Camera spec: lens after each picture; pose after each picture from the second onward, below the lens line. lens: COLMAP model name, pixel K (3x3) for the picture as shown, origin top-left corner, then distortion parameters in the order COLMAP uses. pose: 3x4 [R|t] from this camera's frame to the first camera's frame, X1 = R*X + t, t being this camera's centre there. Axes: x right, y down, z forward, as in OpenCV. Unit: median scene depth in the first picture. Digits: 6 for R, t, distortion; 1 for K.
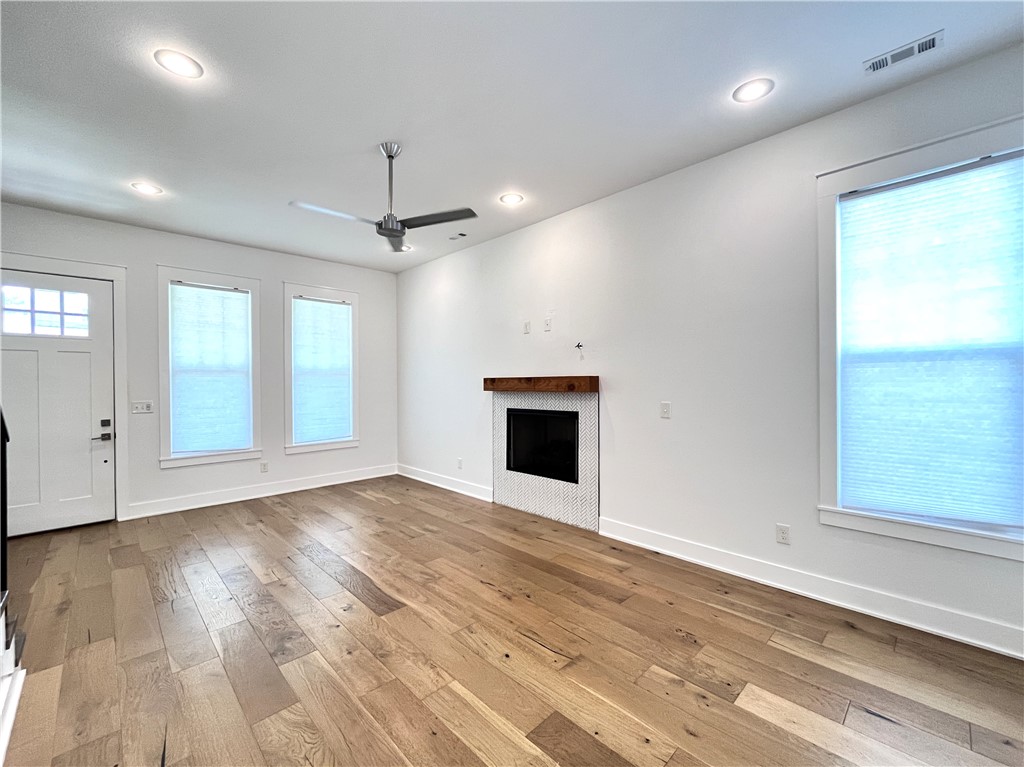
lens RADIAL K [[424.8, 0, 515.3], [0, 424.8, 384.3], [0, 0, 1]] dist [-0.001034, 0.000141]
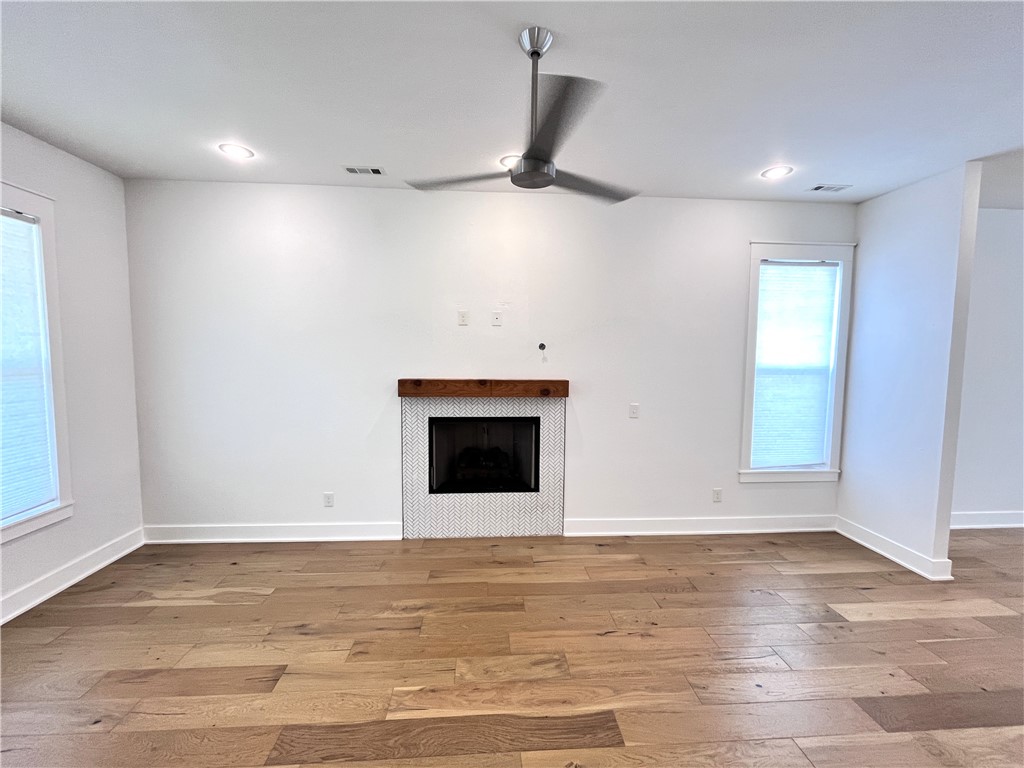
lens RADIAL K [[420.5, 0, 511.7], [0, 420.5, 385.7], [0, 0, 1]] dist [-0.000861, -0.000222]
pose [[0.654626, -0.046836, 0.754500, -0.601840], [-0.009336, 0.997502, 0.070021, -0.070097], [-0.755895, -0.052882, 0.652554, 0.449298]]
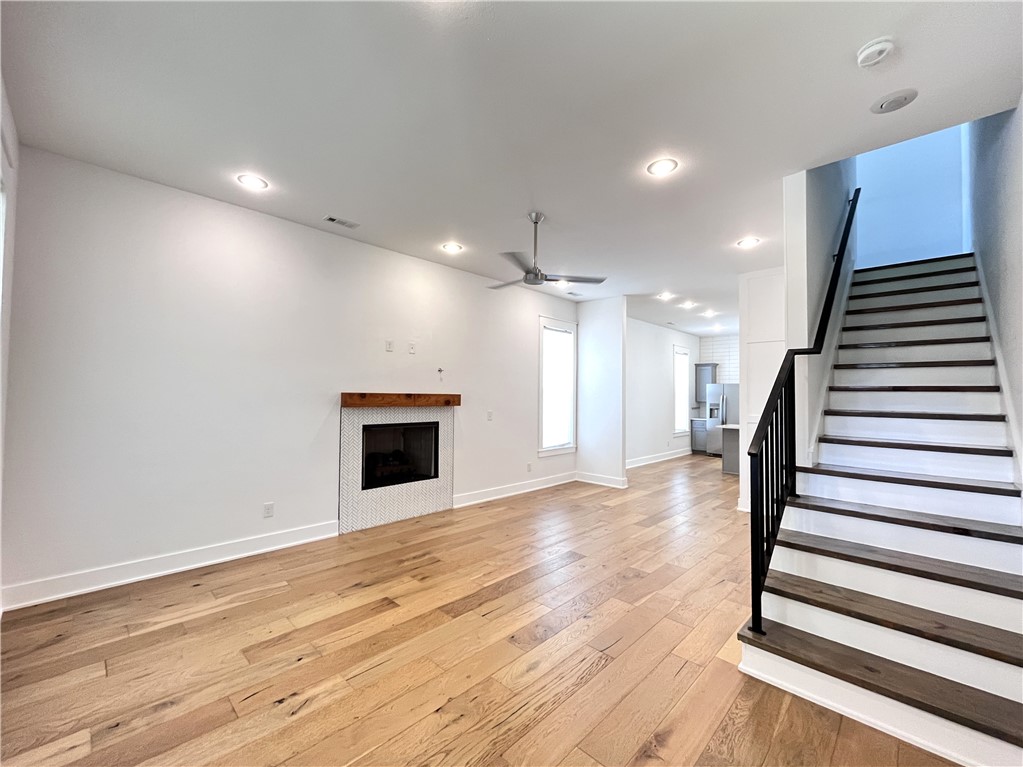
lens RADIAL K [[418.7, 0, 507.6], [0, 418.7, 384.7], [0, 0, 1]] dist [-0.001415, 0.000004]
pose [[-0.015190, 0.033692, 0.999317, -1.145454], [-0.006351, 0.999409, -0.033792, -0.005377], [-0.999864, -0.006860, -0.014967, 0.823383]]
